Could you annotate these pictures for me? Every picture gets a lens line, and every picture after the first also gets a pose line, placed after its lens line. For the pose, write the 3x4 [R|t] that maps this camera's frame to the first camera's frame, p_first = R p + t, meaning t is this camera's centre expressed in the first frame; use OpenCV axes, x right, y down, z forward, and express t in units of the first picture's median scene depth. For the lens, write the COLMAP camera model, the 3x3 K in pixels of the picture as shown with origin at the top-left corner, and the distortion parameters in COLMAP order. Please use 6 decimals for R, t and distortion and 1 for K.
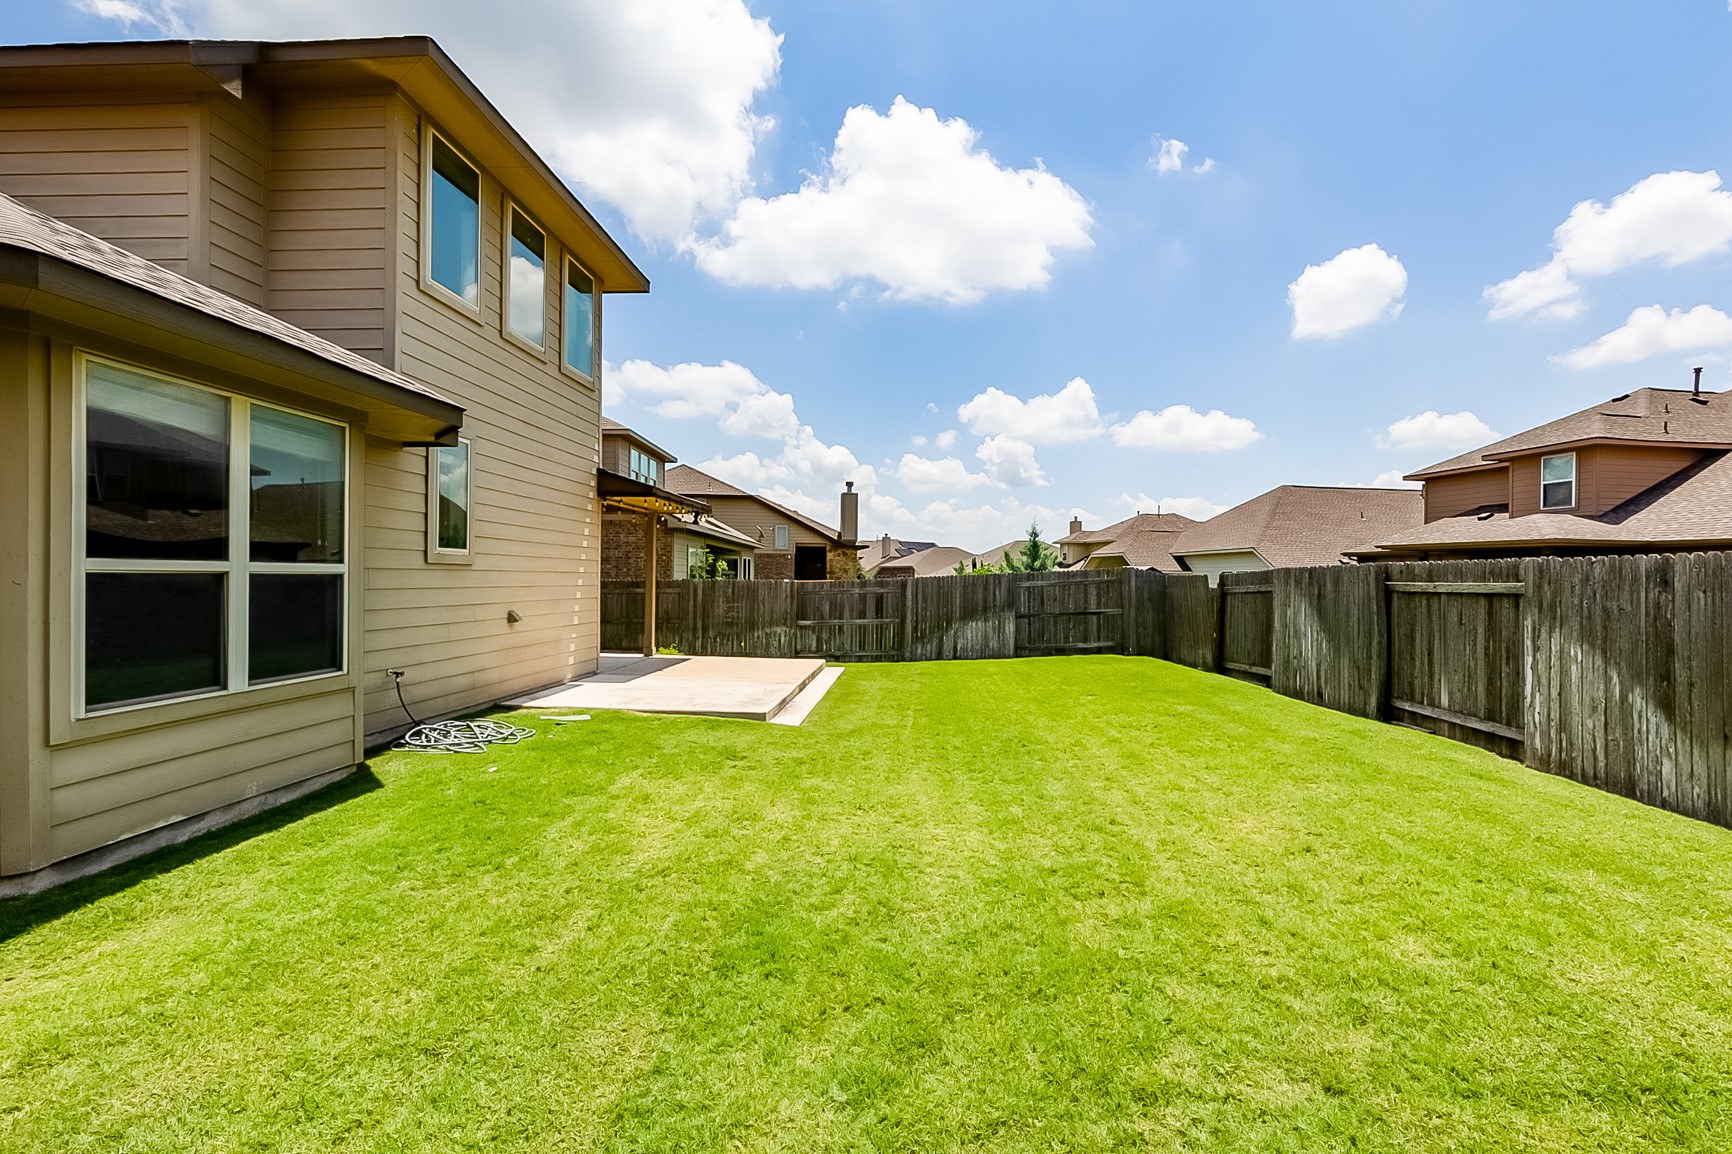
lens RADIAL K [[792.2, 0, 867.8], [0, 792.2, 581.6], [0, 0, 1]] dist [0.011308, -0.000482]
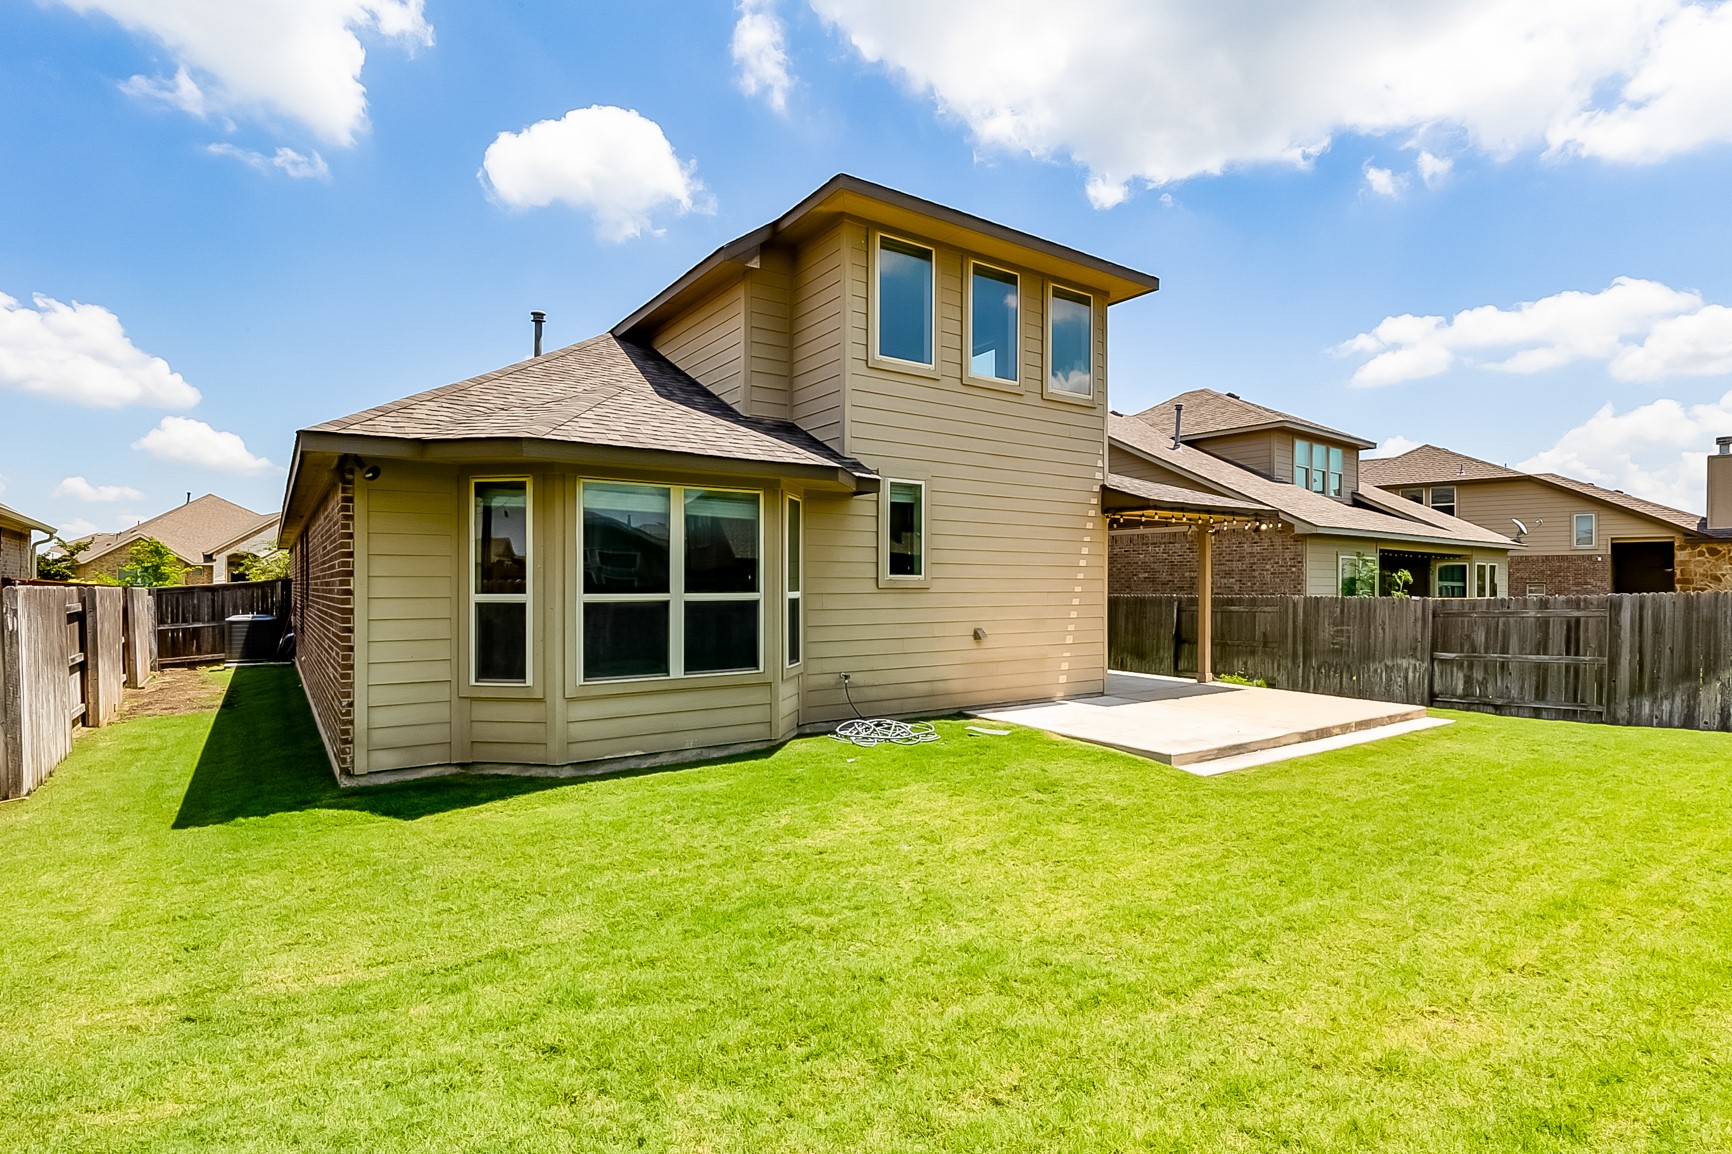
lens RADIAL K [[870.5, 0, 866.3], [0, 870.5, 585.3], [0, 0, 1]] dist [-0.003684, -0.001138]
pose [[0.618547, -0.007291, -0.785714, 0.443611], [0.001654, 0.999967, -0.007977, -0.015598], [0.785746, 0.003634, 0.618539, 0.146565]]
